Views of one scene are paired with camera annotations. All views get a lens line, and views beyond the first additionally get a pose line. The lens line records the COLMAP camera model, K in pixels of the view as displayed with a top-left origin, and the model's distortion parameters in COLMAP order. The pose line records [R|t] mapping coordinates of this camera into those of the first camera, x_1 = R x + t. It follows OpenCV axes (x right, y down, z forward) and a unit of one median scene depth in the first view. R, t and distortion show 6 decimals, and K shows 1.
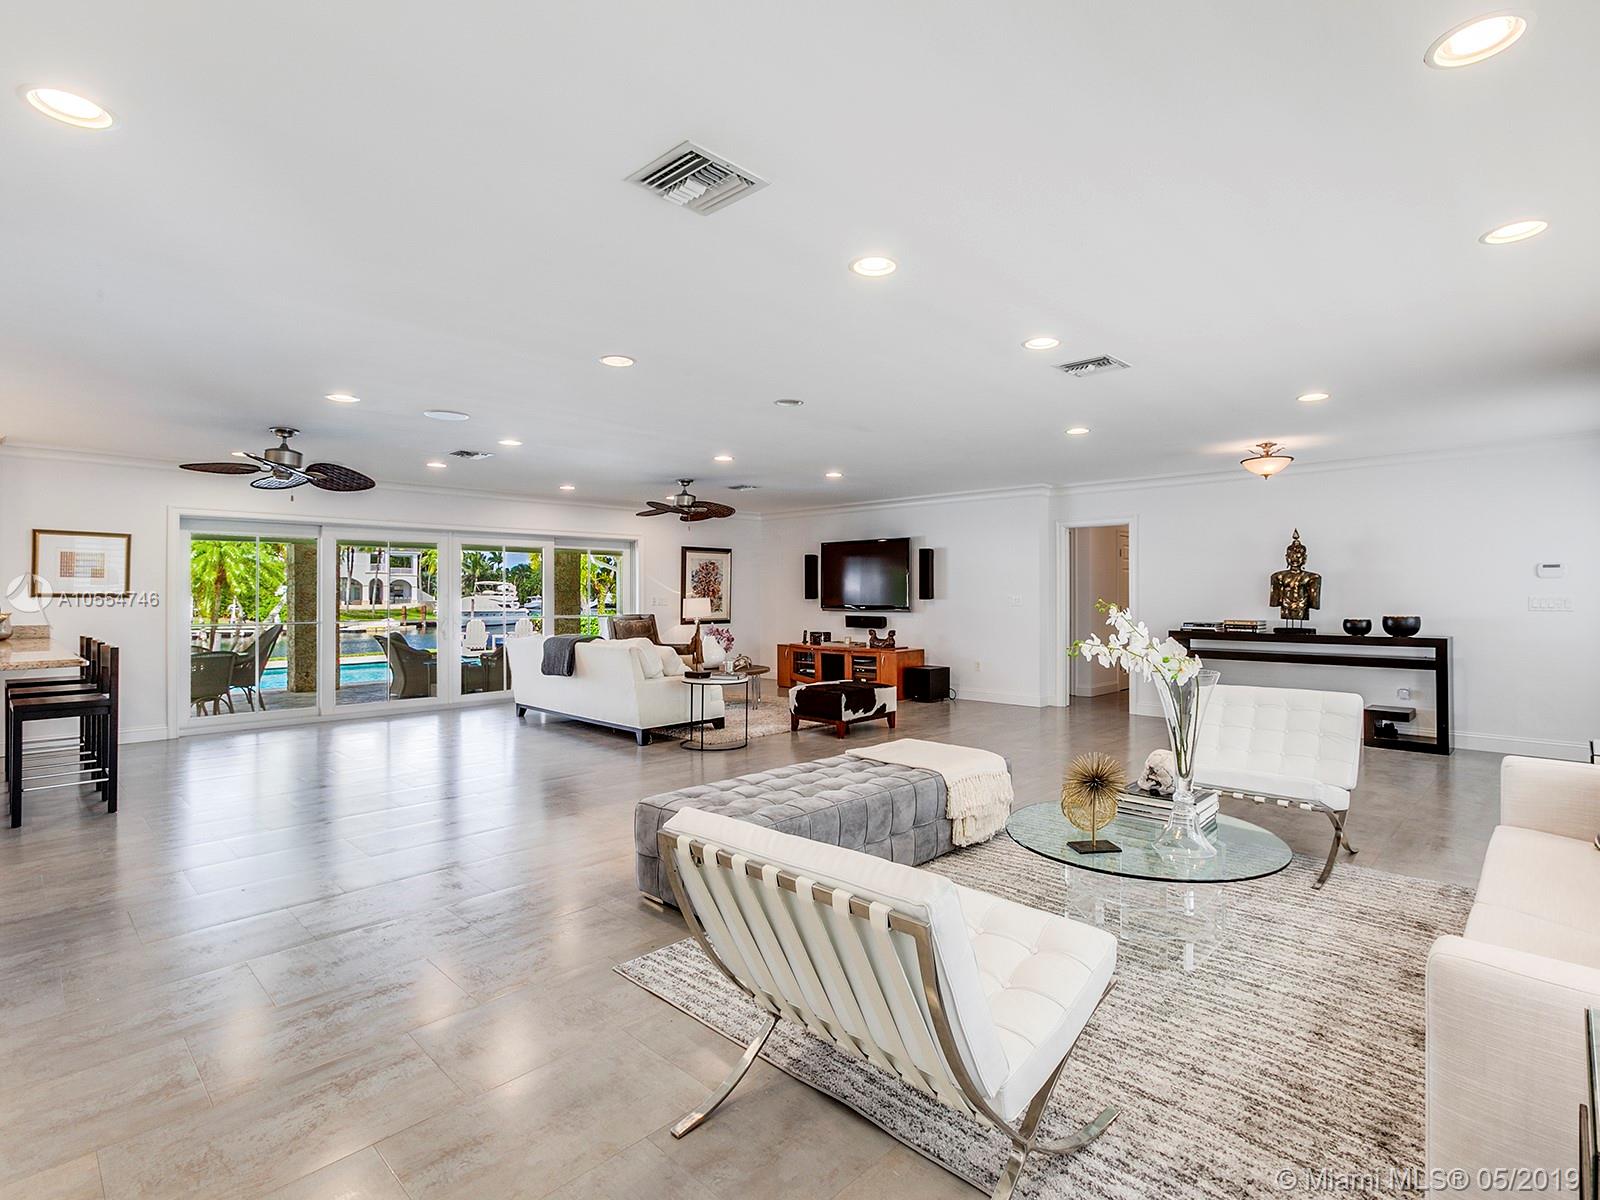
lens RADIAL K [[808.4, 0, 798.9], [0, 808.4, 591.5], [0, 0, 1]] dist [-0.000068, 0.000098]
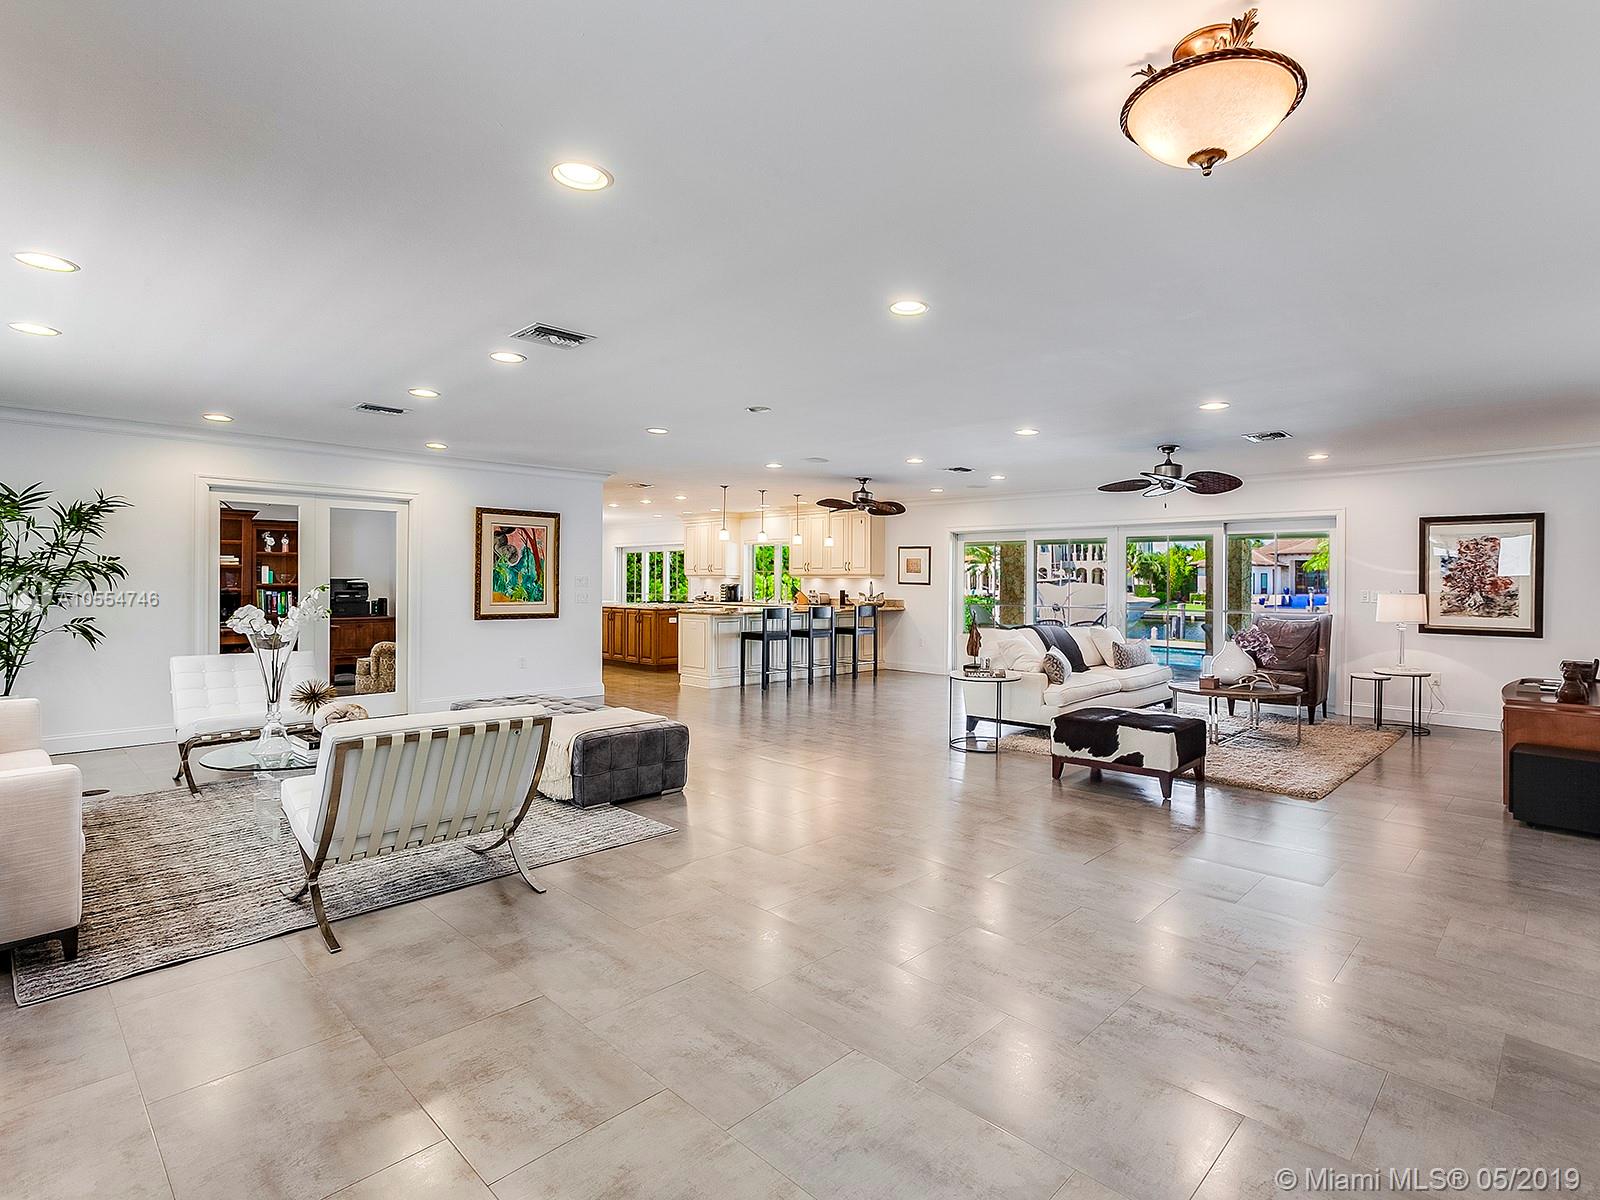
lens RADIAL K [[715.5, 0, 800.4], [0, 715.5, 576.0], [0, 0, 1]] dist [-0.000469, 0.000065]
pose [[0.043553, -0.005354, -0.999037, 0.533911], [-0.007952, 0.999952, -0.005706, 0.000936], [0.999019, 0.008193, 0.043508, 0.555474]]
